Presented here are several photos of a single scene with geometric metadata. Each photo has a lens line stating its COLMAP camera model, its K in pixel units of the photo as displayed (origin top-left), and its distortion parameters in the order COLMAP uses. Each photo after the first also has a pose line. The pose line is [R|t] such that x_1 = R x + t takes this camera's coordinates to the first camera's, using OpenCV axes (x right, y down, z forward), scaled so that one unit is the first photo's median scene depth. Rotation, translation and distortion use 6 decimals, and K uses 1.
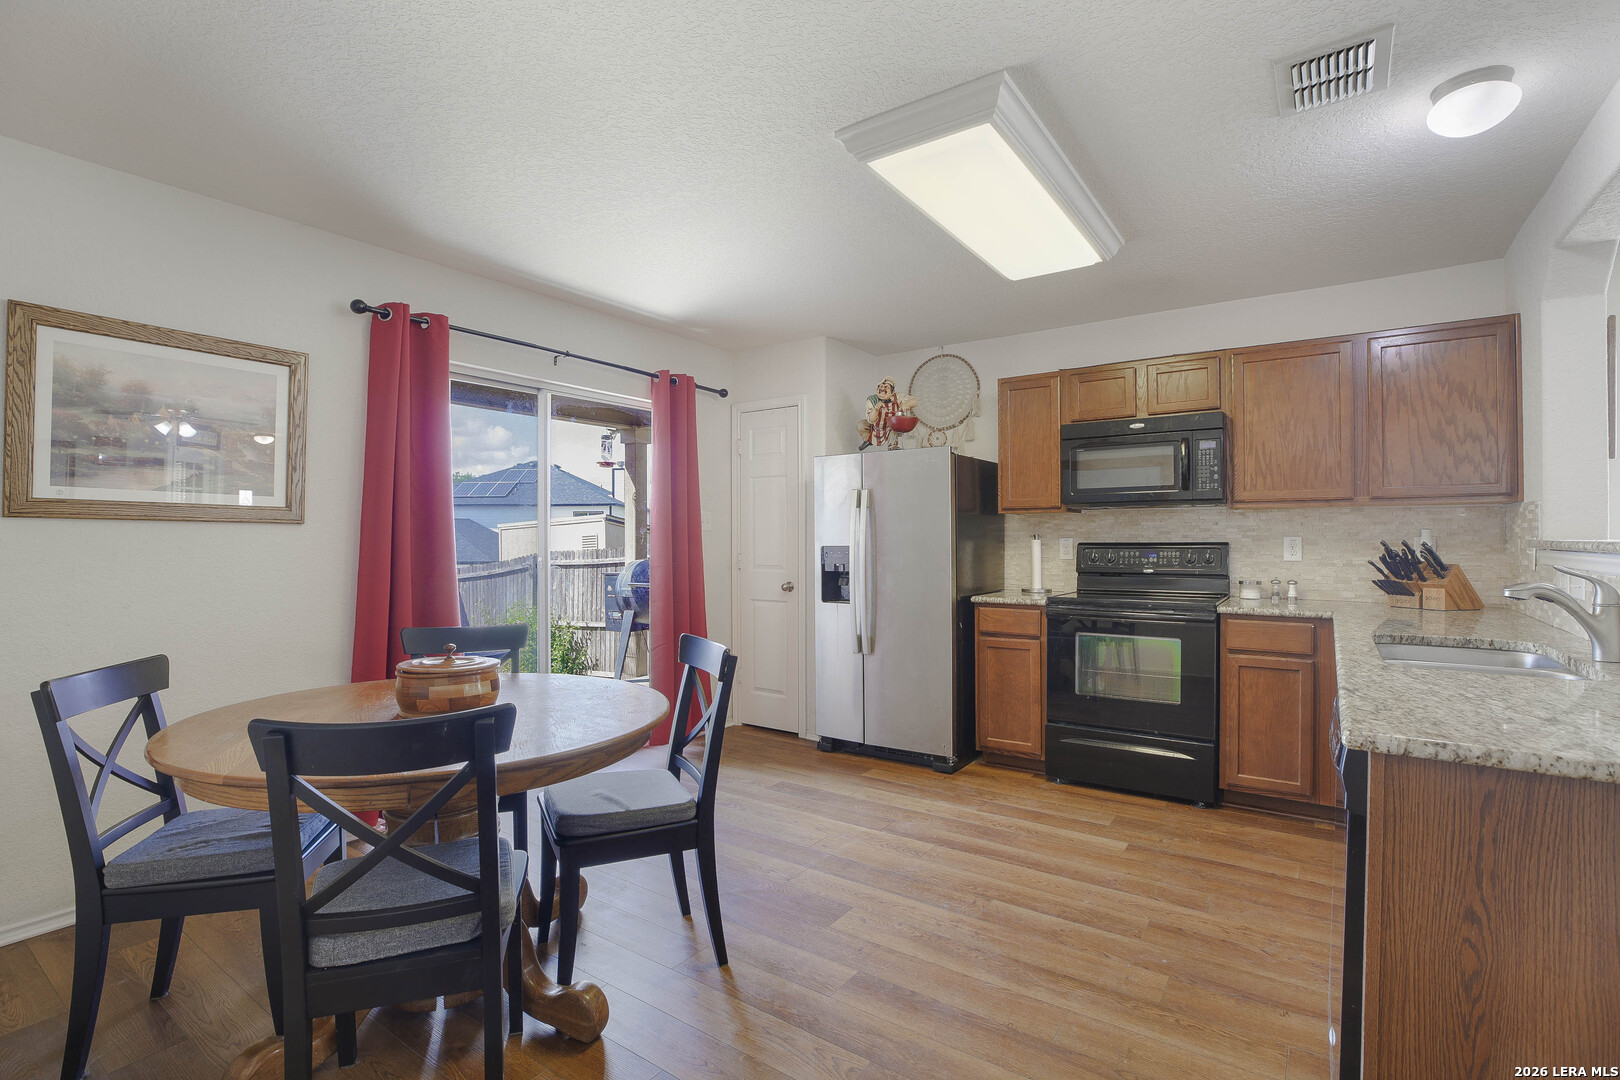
lens RADIAL K [[748.1, 0, 817.4], [0, 748.1, 544.1], [0, 0, 1]] dist [-0.038713, 0.009253]
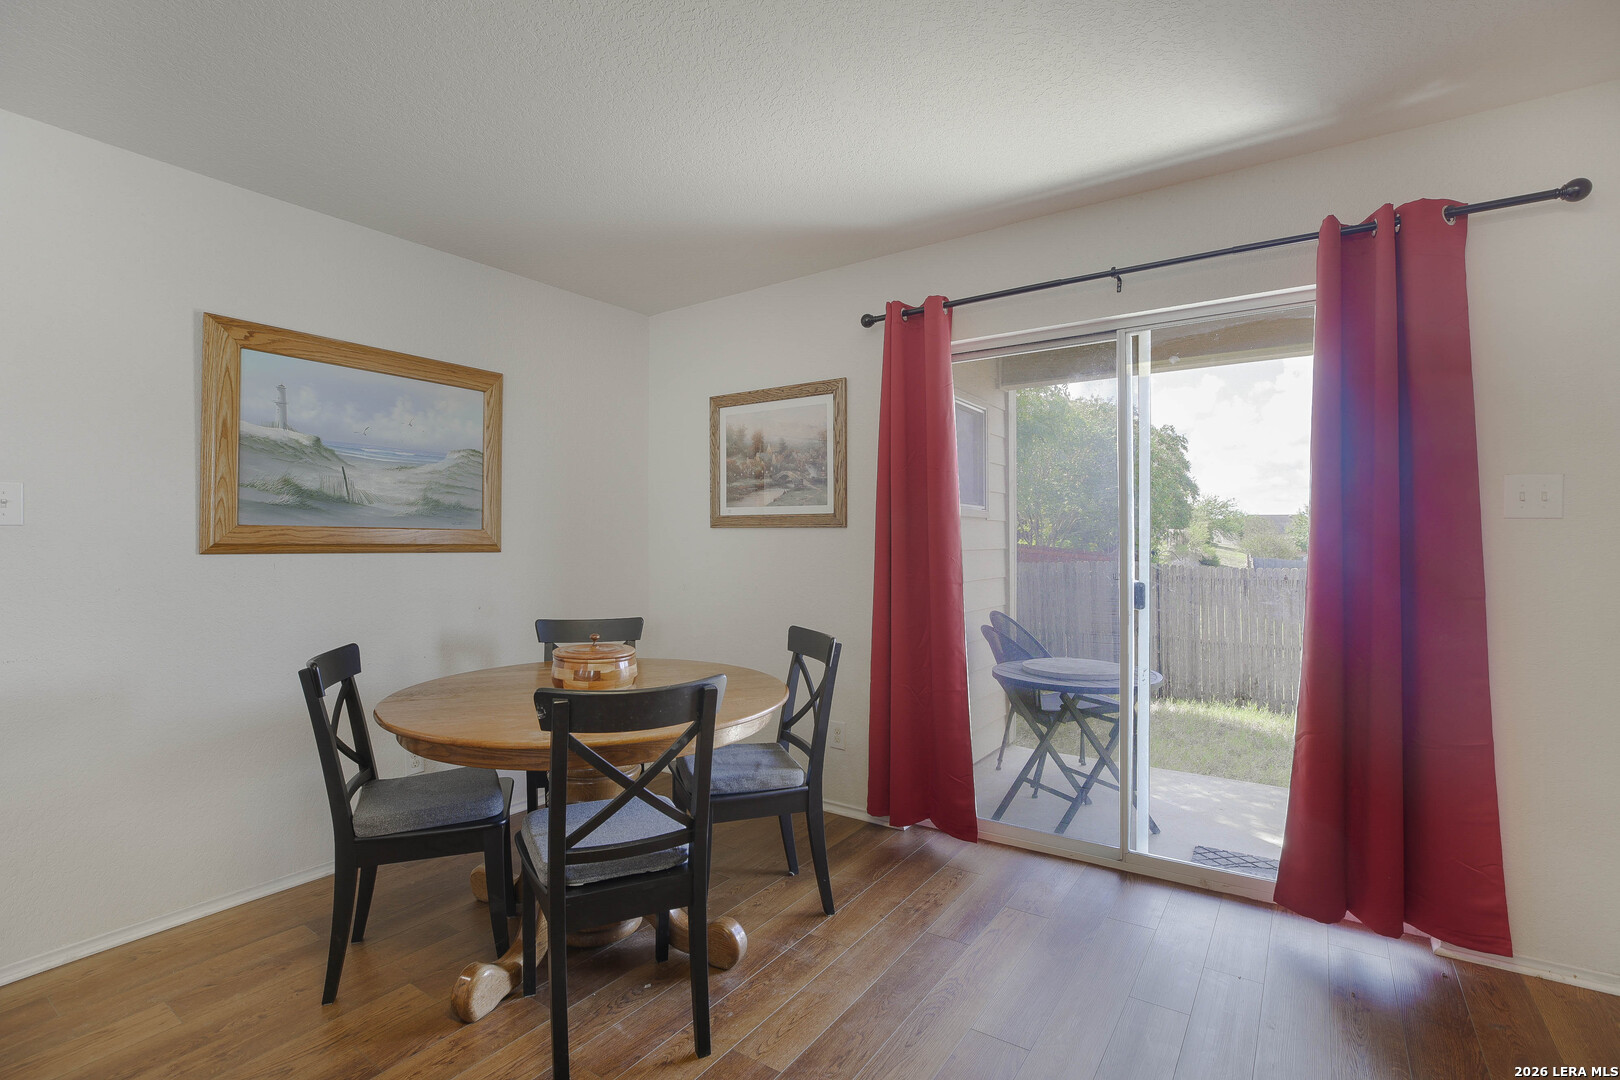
lens RADIAL K [[748.1, 0, 808.0], [0, 748.1, 543.2], [0, 0, 1]] dist [-0.038713, 0.009253]
pose [[0.004020, 0.004681, -0.999981, 0.397309], [-0.000411, 0.999989, 0.004679, -0.007517], [0.999992, 0.000392, 0.004022, 0.808065]]
